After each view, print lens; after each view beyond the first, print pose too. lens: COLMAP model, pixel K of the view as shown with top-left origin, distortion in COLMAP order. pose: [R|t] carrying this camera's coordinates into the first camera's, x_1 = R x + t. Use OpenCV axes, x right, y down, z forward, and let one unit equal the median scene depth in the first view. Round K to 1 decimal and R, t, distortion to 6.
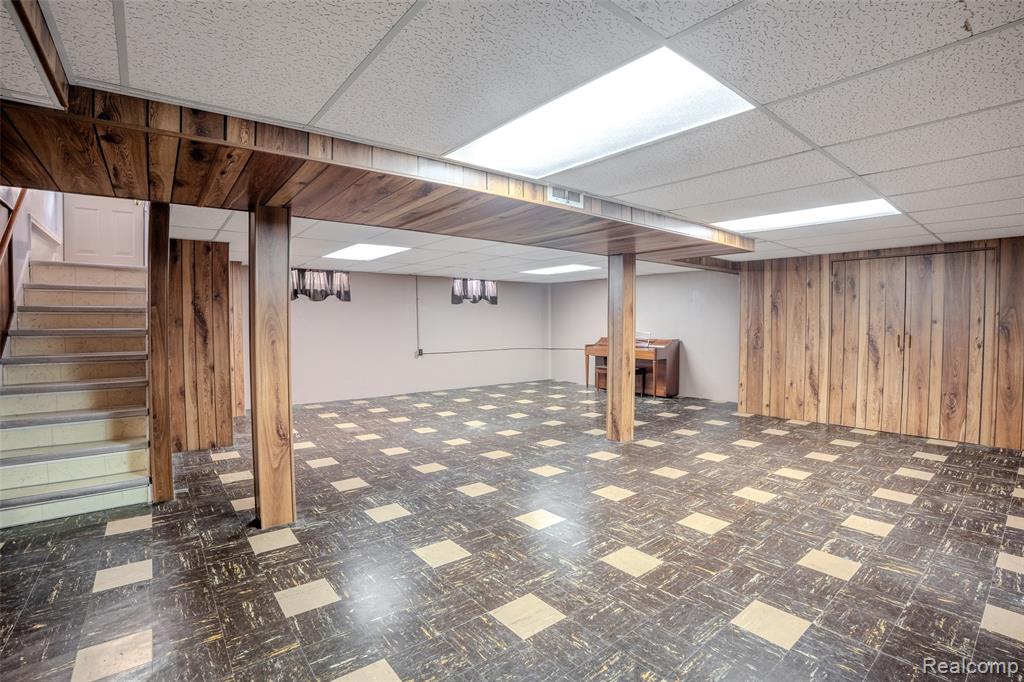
lens RADIAL K [[469.9, 0, 512.0], [0, 469.9, 341.0], [0, 0, 1]] dist [-0.075723, 0.013542]
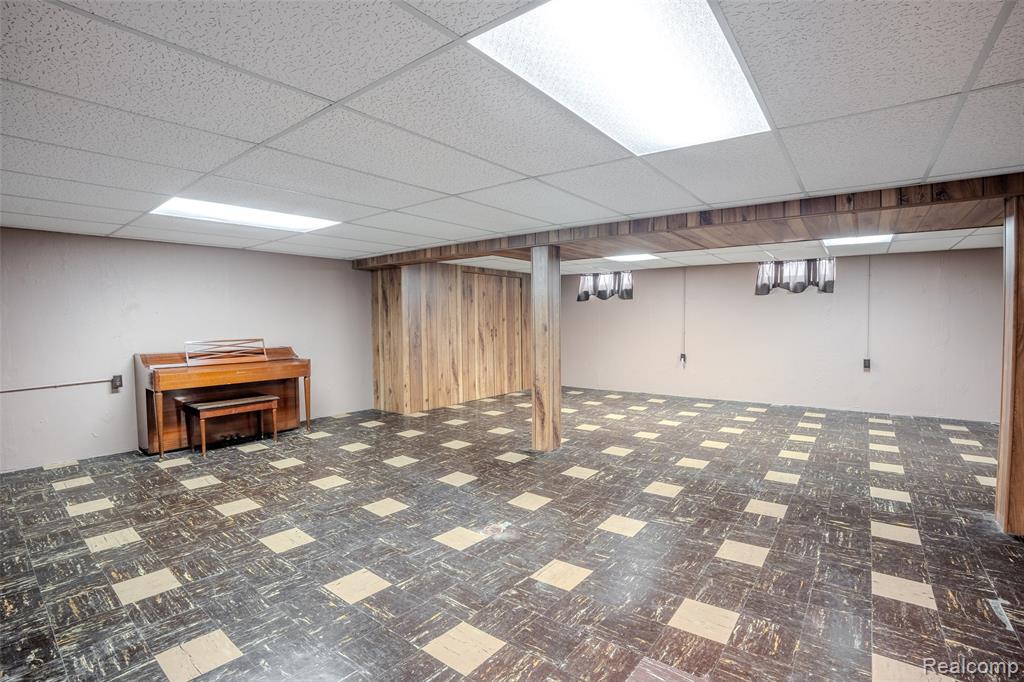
lens RADIAL K [[476.9, 0, 512.0], [0, 476.9, 341.0], [0, 0, 1]] dist [-0.091885, 0.022507]
pose [[-0.236958, -0.037646, 0.970790, -0.851559], [0.049580, 0.997478, 0.050783, -0.064080], [-0.970254, 0.060165, -0.234494, 1.670728]]
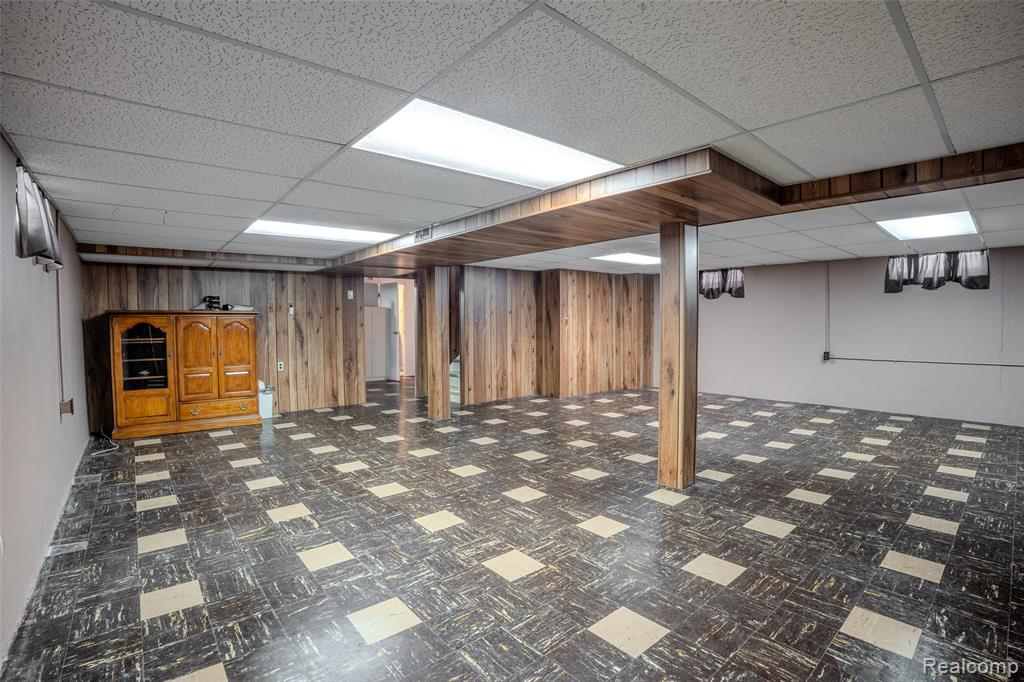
lens RADIAL K [[460.5, 0, 512.0], [0, 460.5, 341.0], [0, 0, 1]] dist [-0.080277, -0.000292]
pose [[0.039649, 0.045746, -0.998166, 1.185981], [-0.029634, 0.998566, 0.044588, -0.040843], [0.998774, 0.027811, 0.040948, 0.937131]]
